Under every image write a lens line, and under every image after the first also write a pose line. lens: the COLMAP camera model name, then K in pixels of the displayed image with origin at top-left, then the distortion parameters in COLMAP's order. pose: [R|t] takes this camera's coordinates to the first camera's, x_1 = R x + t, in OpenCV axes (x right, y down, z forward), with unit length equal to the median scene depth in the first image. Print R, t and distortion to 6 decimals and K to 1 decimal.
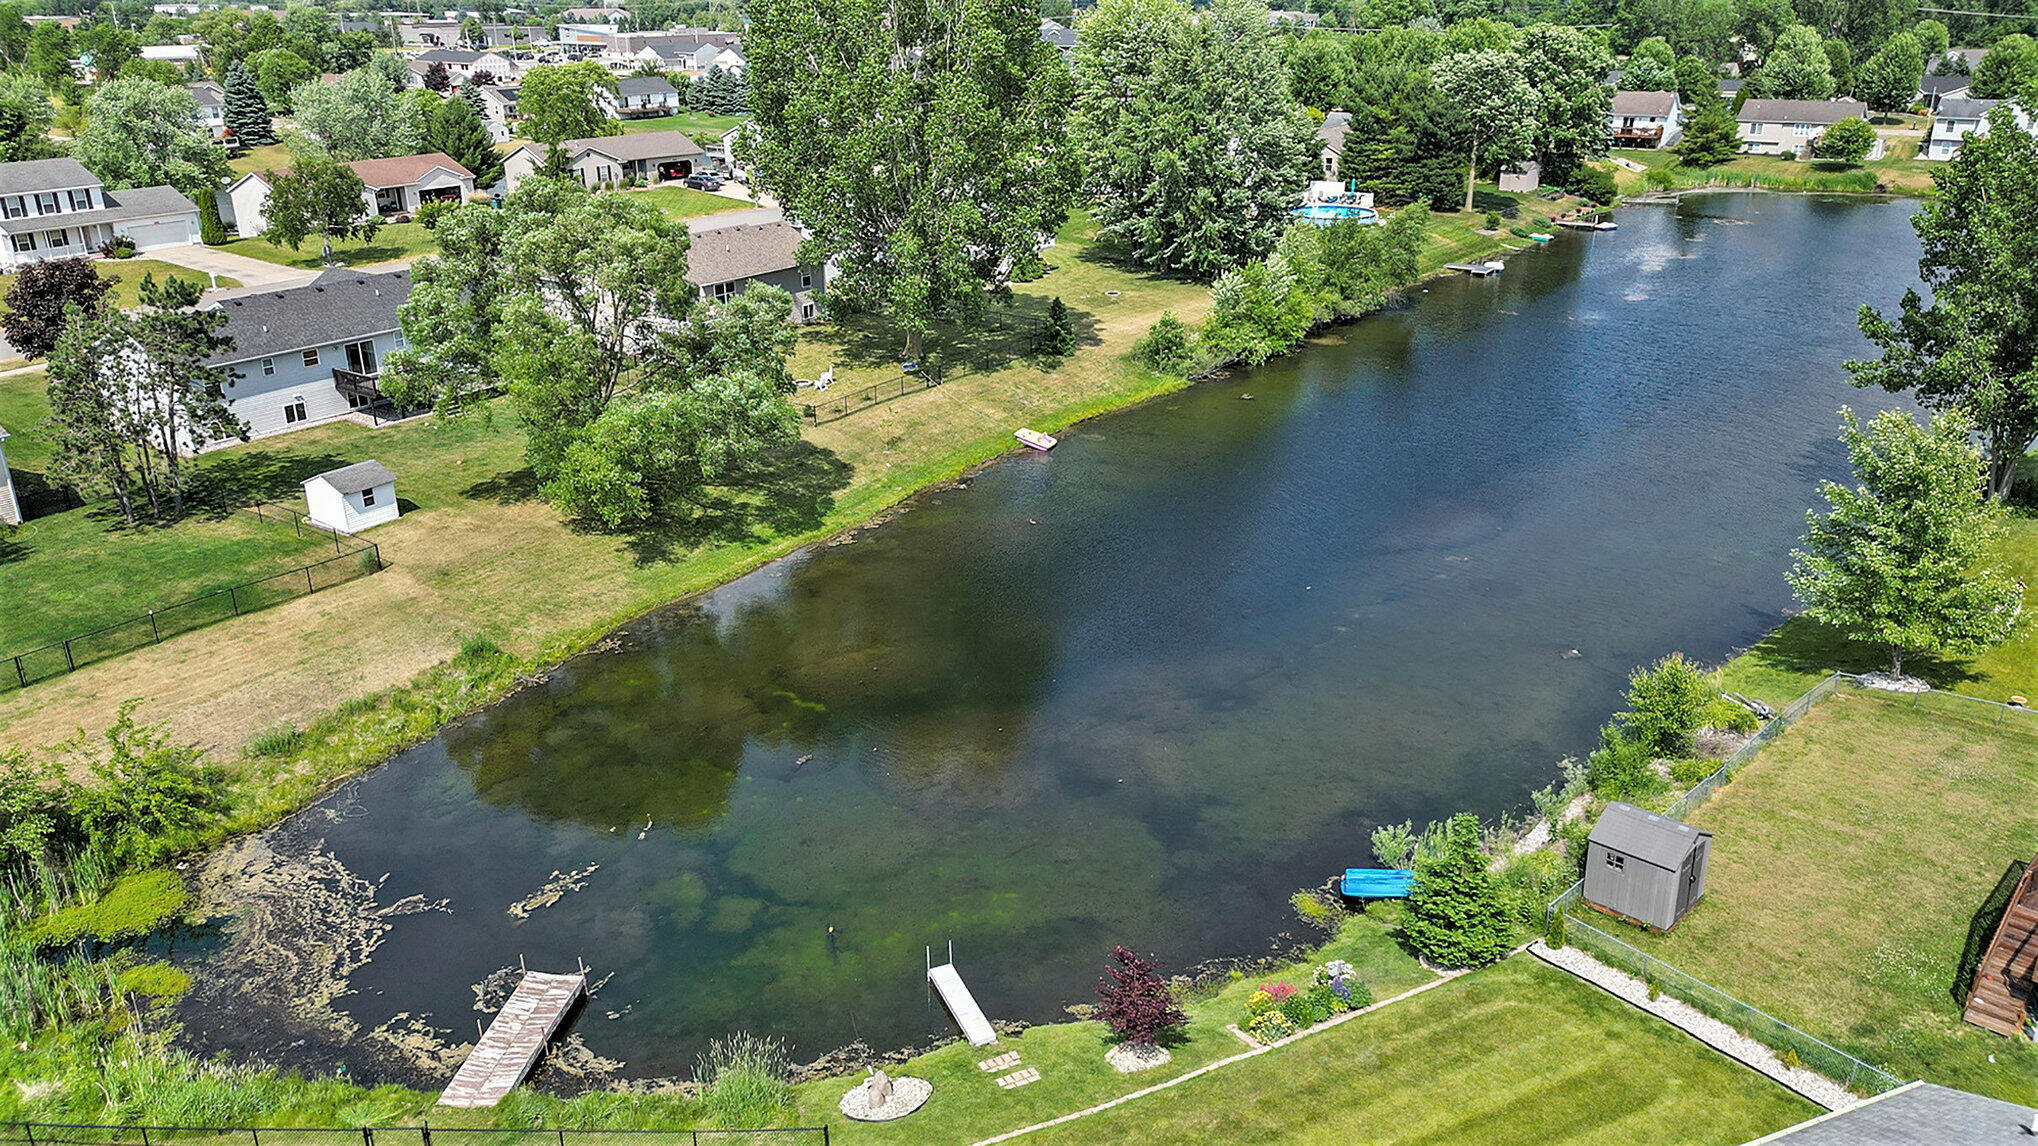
lens RADIAL K [[1469.8, 0, 1019.0], [0, 1469.8, 573.0], [0, 0, 1]] dist [0.078959, -0.084291]
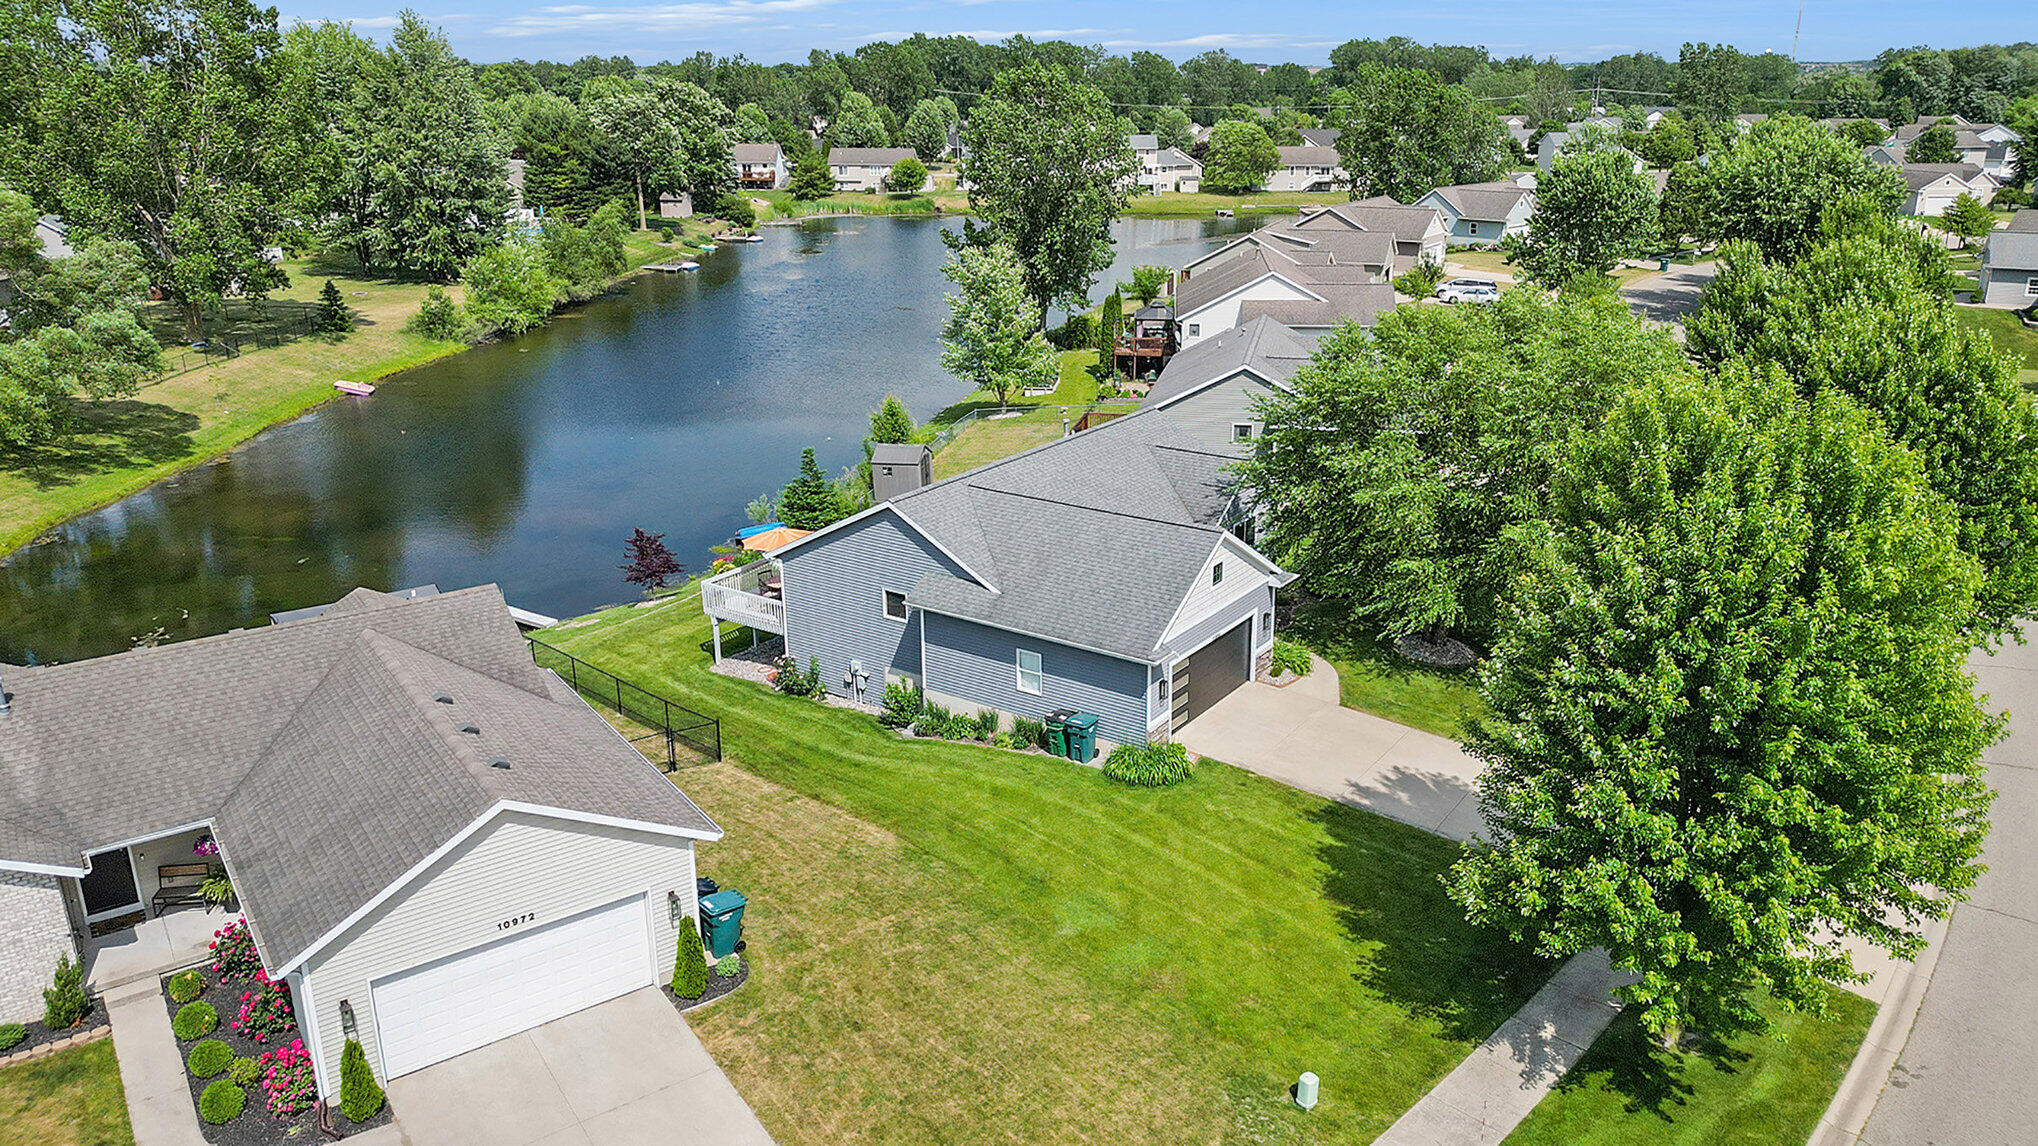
lens RADIAL K [[1432.7, 0, 1065.5], [0, 1432.7, 621.9], [0, 0, 1]] dist [0.066530, -0.058343]
pose [[0.826642, -0.191466, 0.529153, -0.124530], [0.203047, 0.978476, 0.036848, 0.120797], [-0.524818, 0.076983, 0.847726, -0.188227]]
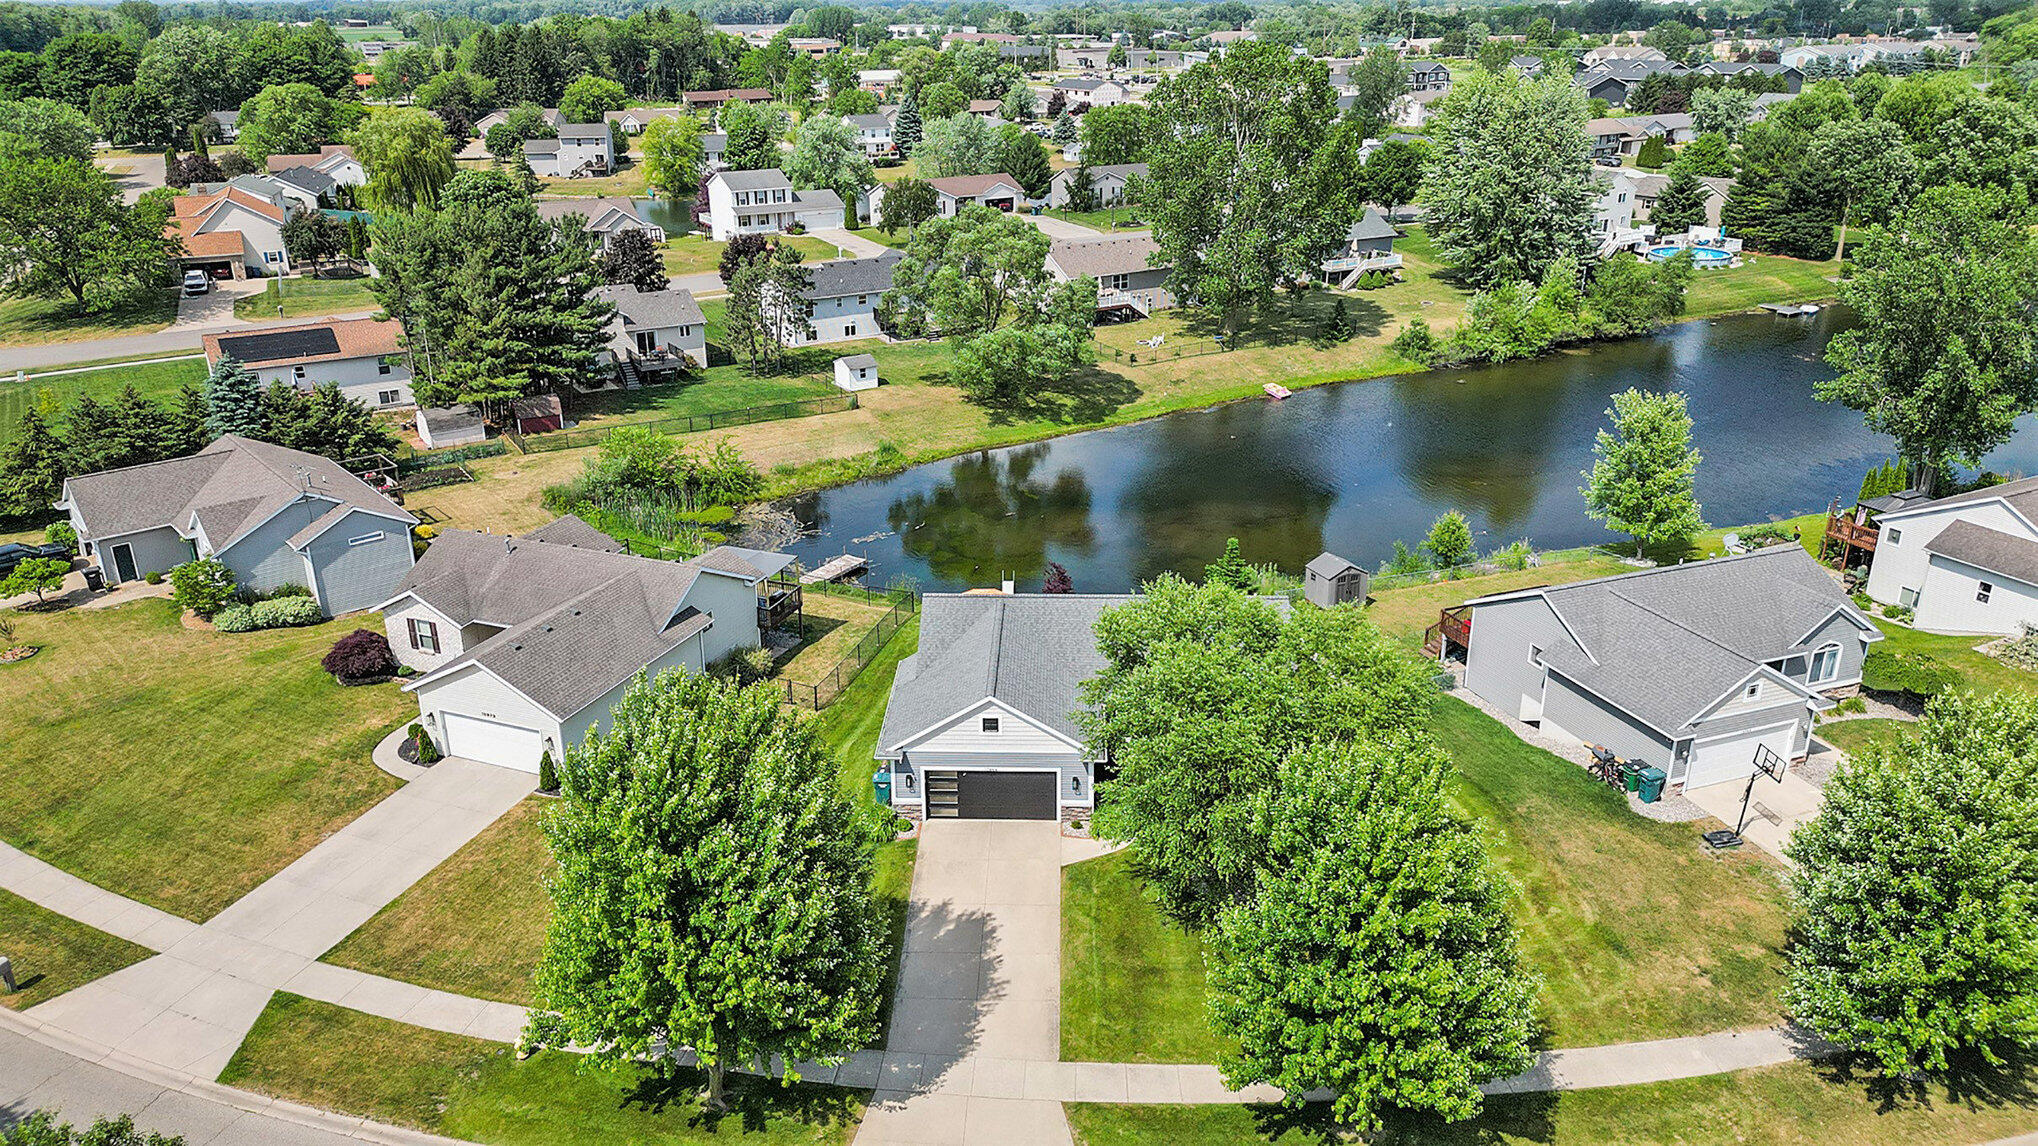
lens RADIAL K [[1469.8, 0, 1019.0], [0, 1469.8, 573.0], [0, 0, 1]] dist [0.078959, -0.084291]
pose [[0.911017, 0.149993, -0.384122, 0.277524], [-0.151037, 0.988142, 0.027641, 0.066409], [0.383713, 0.032835, 0.922868, -0.351259]]
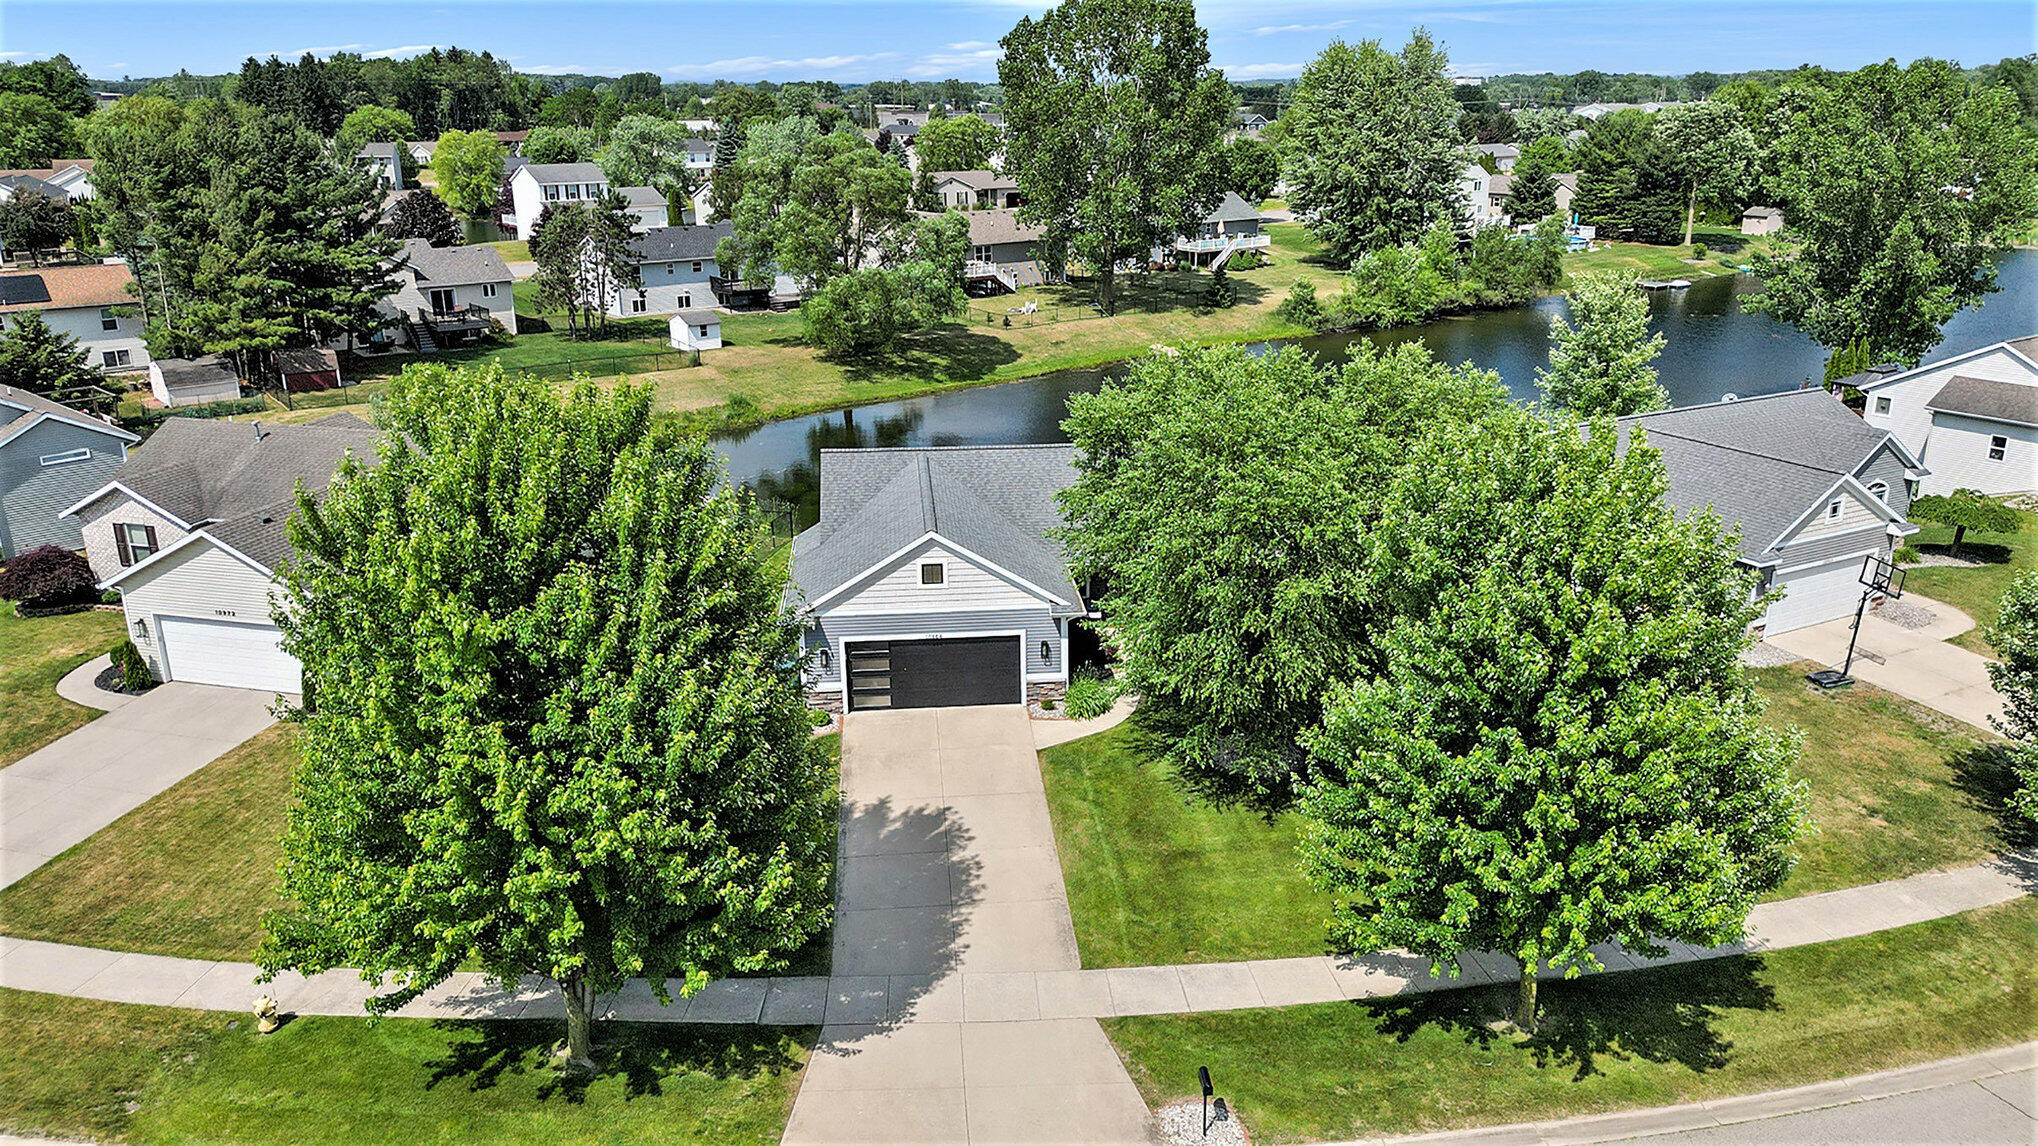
lens RADIAL K [[1480.3, 0, 1048.1], [0, 1480.3, 570.4], [0, 0, 1]] dist [0.078428, -0.079684]
pose [[0.959810, 0.089542, -0.265982, 0.217044], [-0.106837, 0.992955, -0.051252, 0.144456], [0.259519, 0.077609, 0.962615, -0.255241]]
